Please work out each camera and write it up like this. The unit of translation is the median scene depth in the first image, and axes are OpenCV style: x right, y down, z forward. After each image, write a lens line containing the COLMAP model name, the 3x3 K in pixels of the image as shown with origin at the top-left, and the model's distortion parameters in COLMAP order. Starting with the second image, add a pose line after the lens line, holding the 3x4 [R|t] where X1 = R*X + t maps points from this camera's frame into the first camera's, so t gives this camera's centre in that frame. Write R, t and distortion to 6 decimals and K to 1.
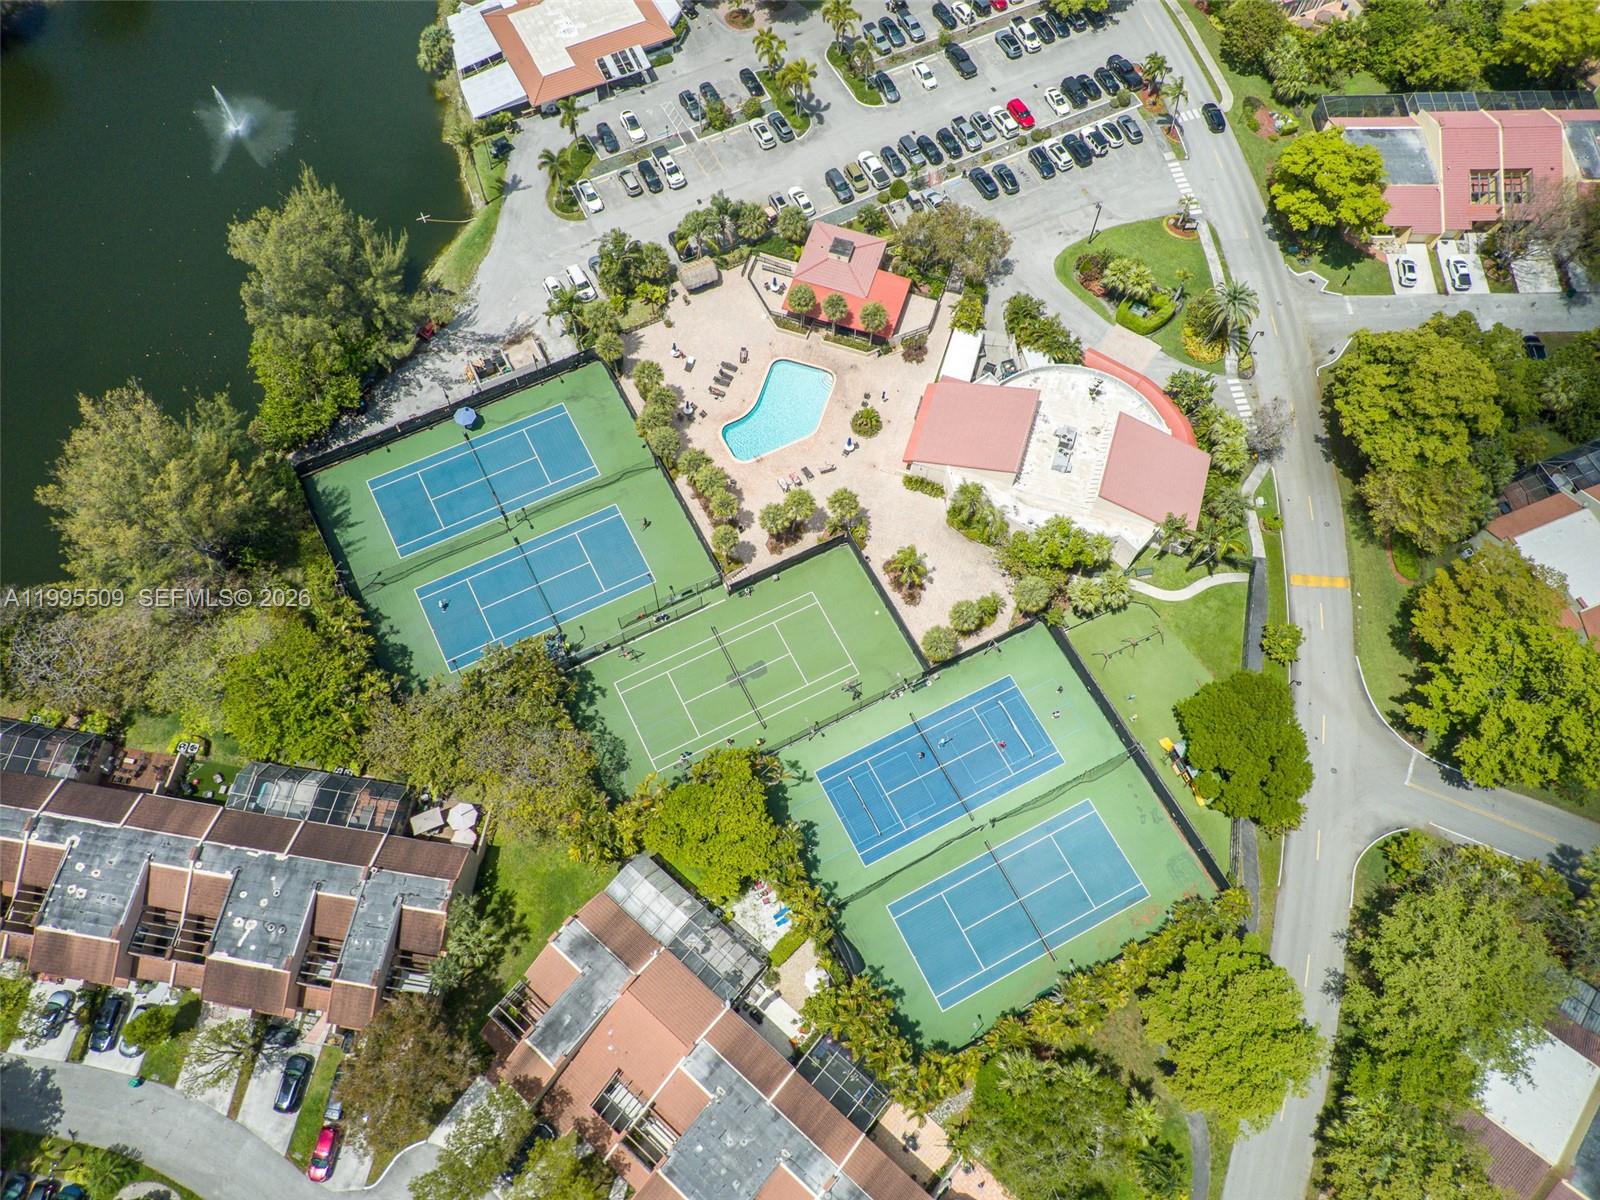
lens RADIAL K [[1180.5, 0, 794.9], [0, 1180.5, 604.1], [0, 0, 1]] dist [-0.000402, -0.002199]
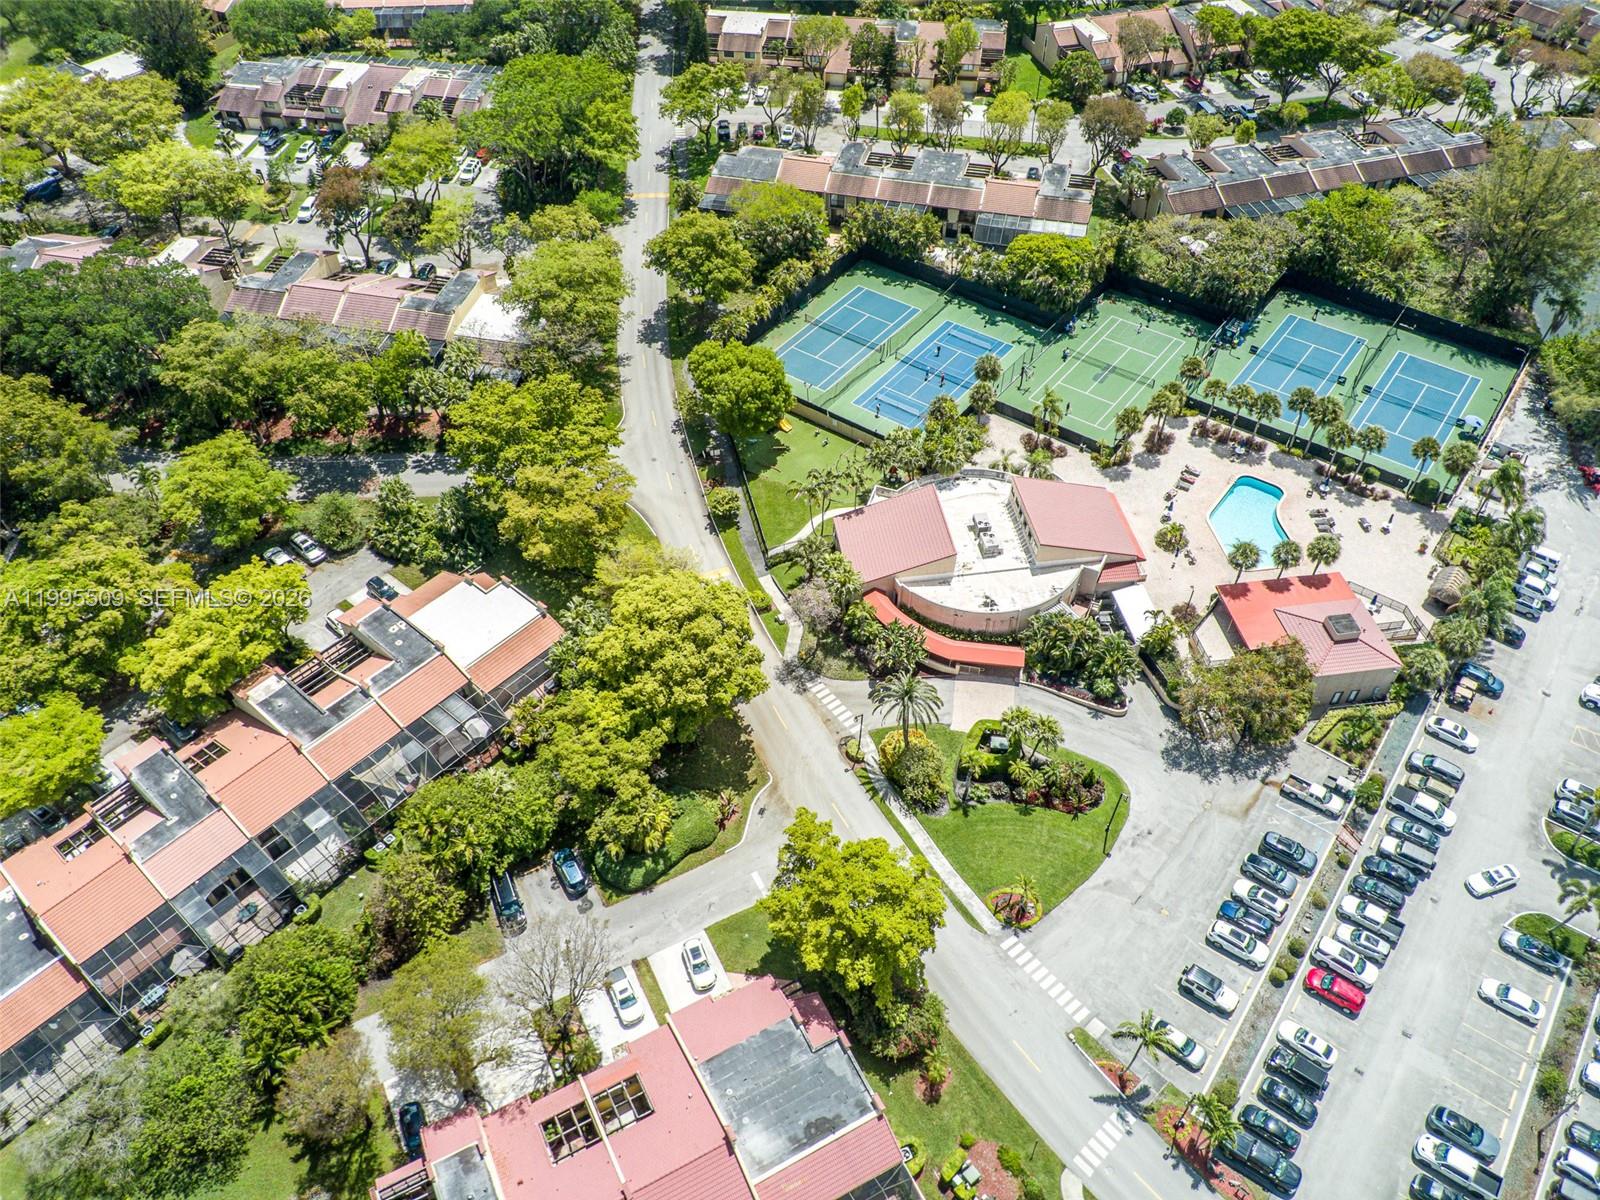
lens RADIAL K [[1180.5, 0, 794.9], [0, 1180.5, 604.1], [0, 0, 1]] dist [-0.000402, -0.002199]
pose [[-0.898158, 0.329194, -0.291449, 0.682123], [-0.393257, -0.305045, 0.867350, -0.949515], [0.196622, 0.893632, 0.403437, 0.626473]]
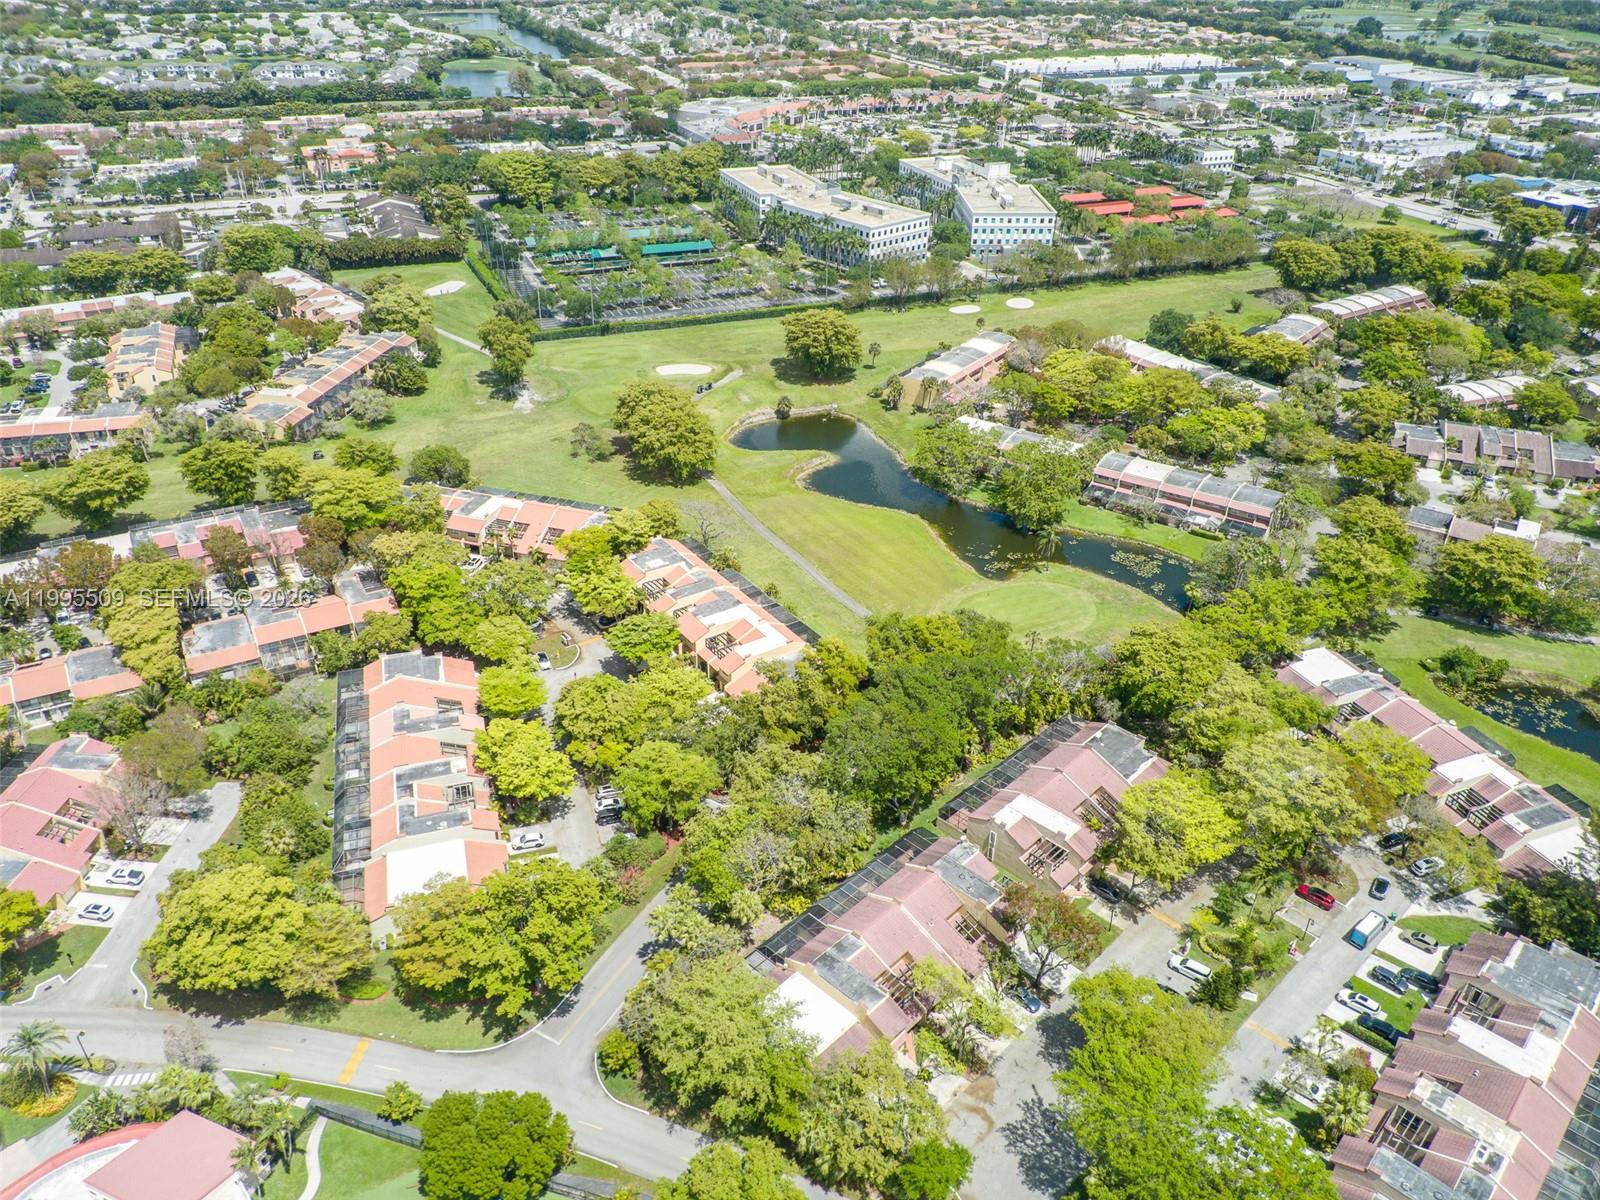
lens RADIAL K [[1180.5, 0, 794.9], [0, 1180.5, 604.1], [0, 0, 1]] dist [-0.000402, -0.002199]
pose [[0.097392, -0.535410, 0.838958, -0.186460], [0.899554, 0.408017, 0.155963, 0.003260], [-0.425813, 0.739499, 0.521368, -0.019726]]
